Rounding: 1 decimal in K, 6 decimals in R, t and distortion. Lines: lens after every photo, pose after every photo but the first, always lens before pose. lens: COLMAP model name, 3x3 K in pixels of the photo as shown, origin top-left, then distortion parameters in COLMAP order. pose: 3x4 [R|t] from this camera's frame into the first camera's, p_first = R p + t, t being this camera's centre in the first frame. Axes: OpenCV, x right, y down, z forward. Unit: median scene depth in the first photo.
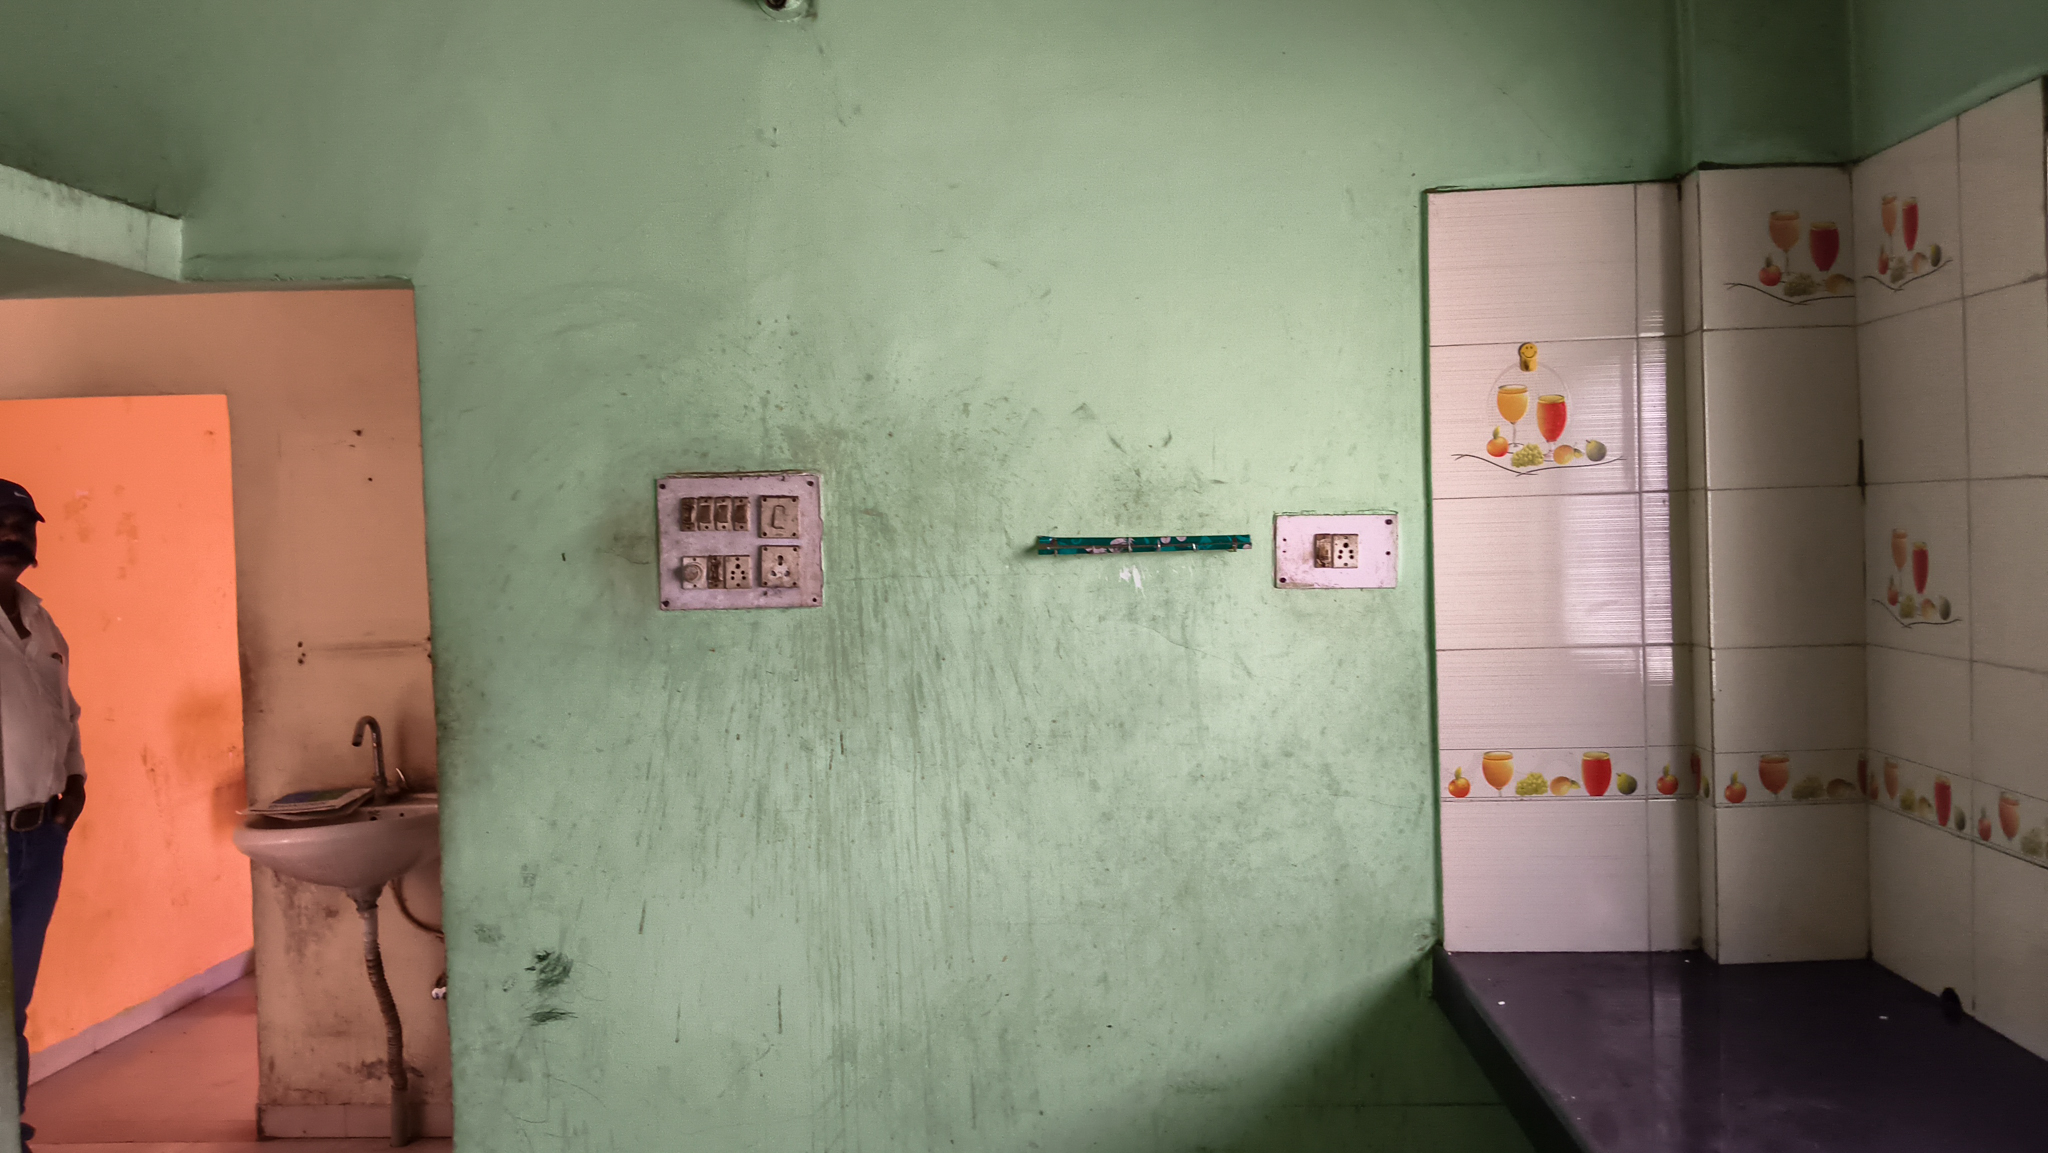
lens RADIAL K [[1595.4, 0, 1024.0], [0, 1595.4, 576.5], [0, 0, 1]] dist [0.108283, -0.222432]
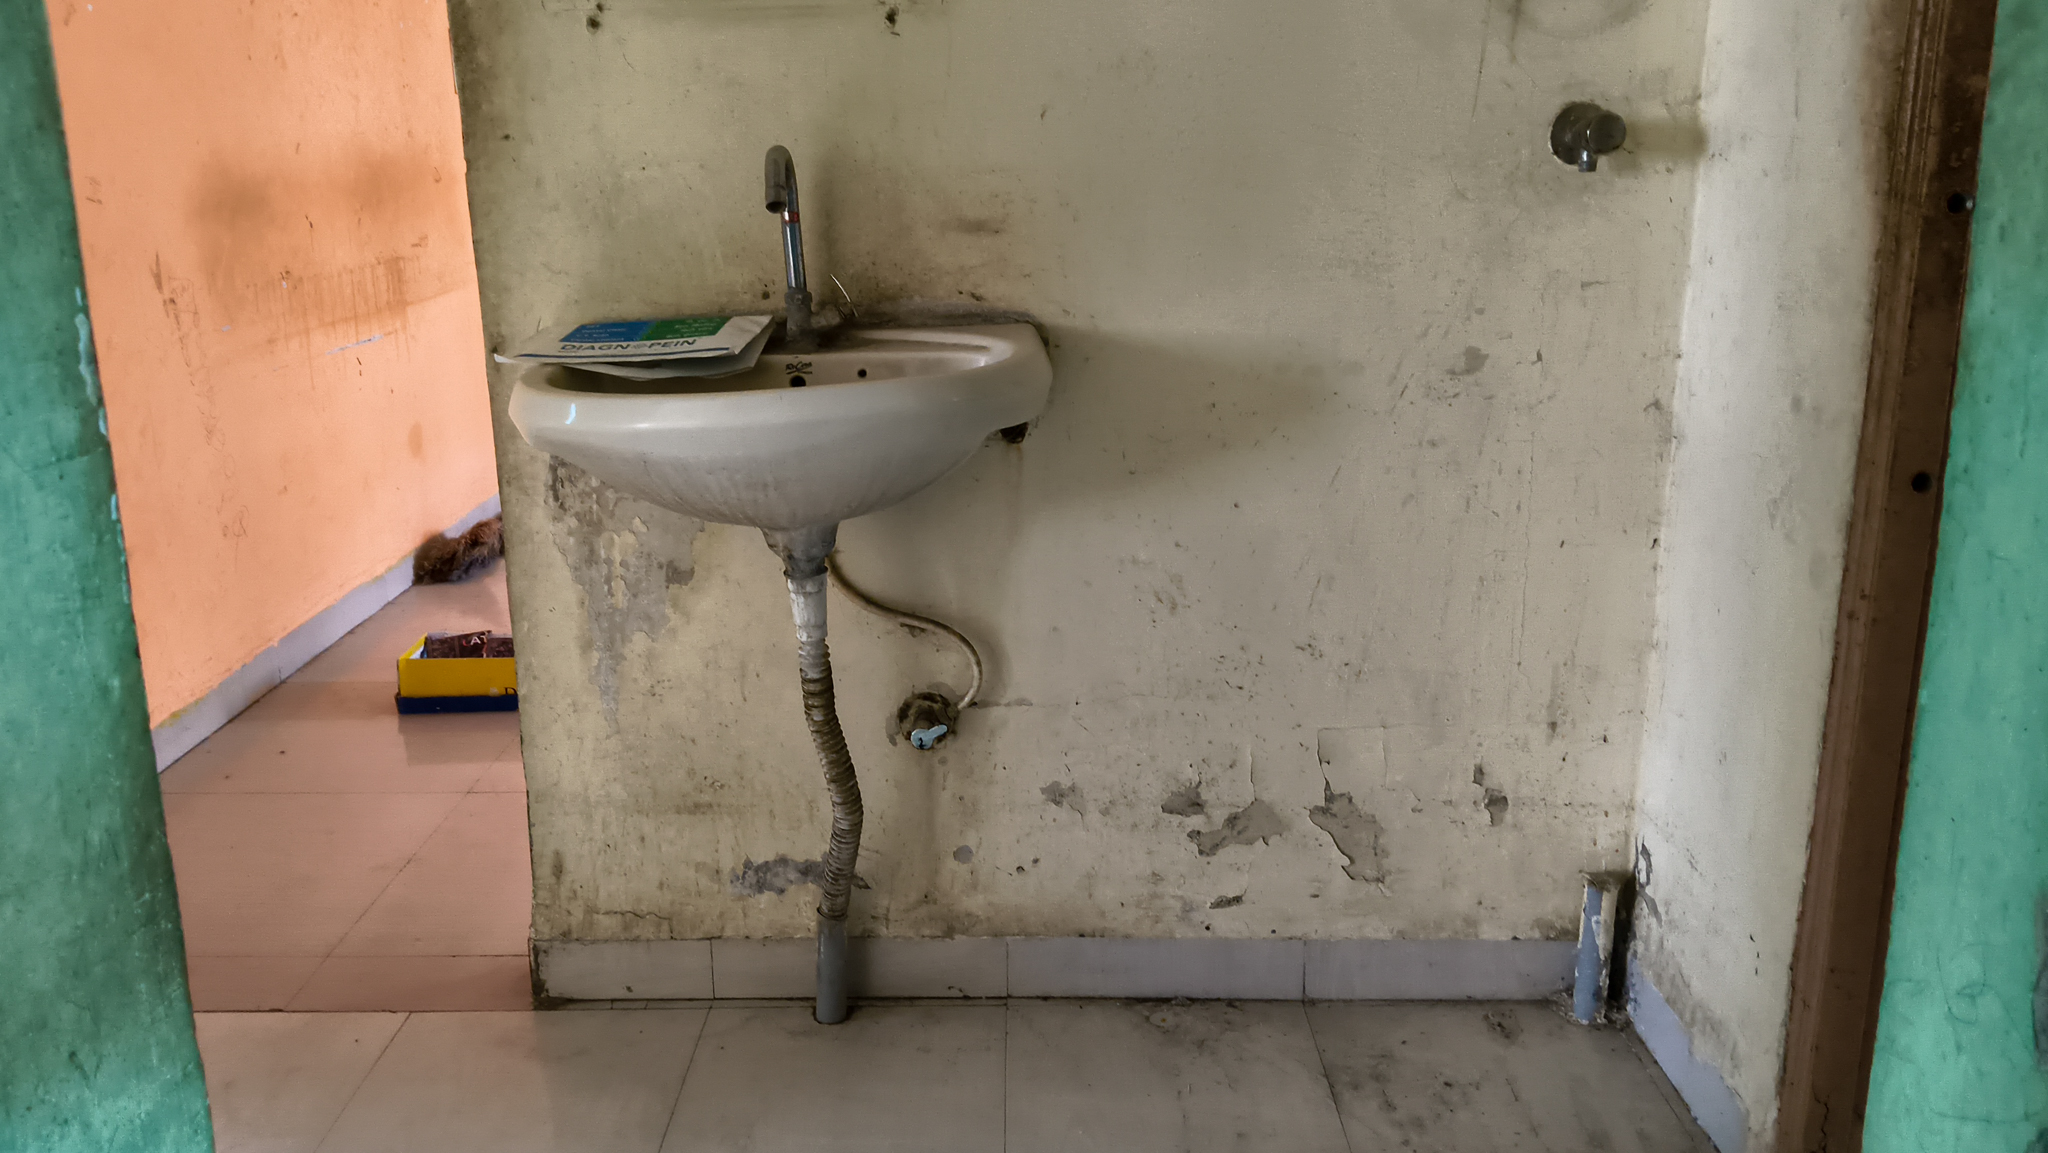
lens RADIAL K [[1606.4, 0, 1024.0], [0, 1606.4, 576.5], [0, 0, 1]] dist [0.103856, -0.235902]
pose [[0.997568, 0.011965, 0.068664, -0.357904], [-0.027784, 0.971760, 0.234328, 0.092175], [-0.063921, -0.235666, 0.969730, 0.523447]]
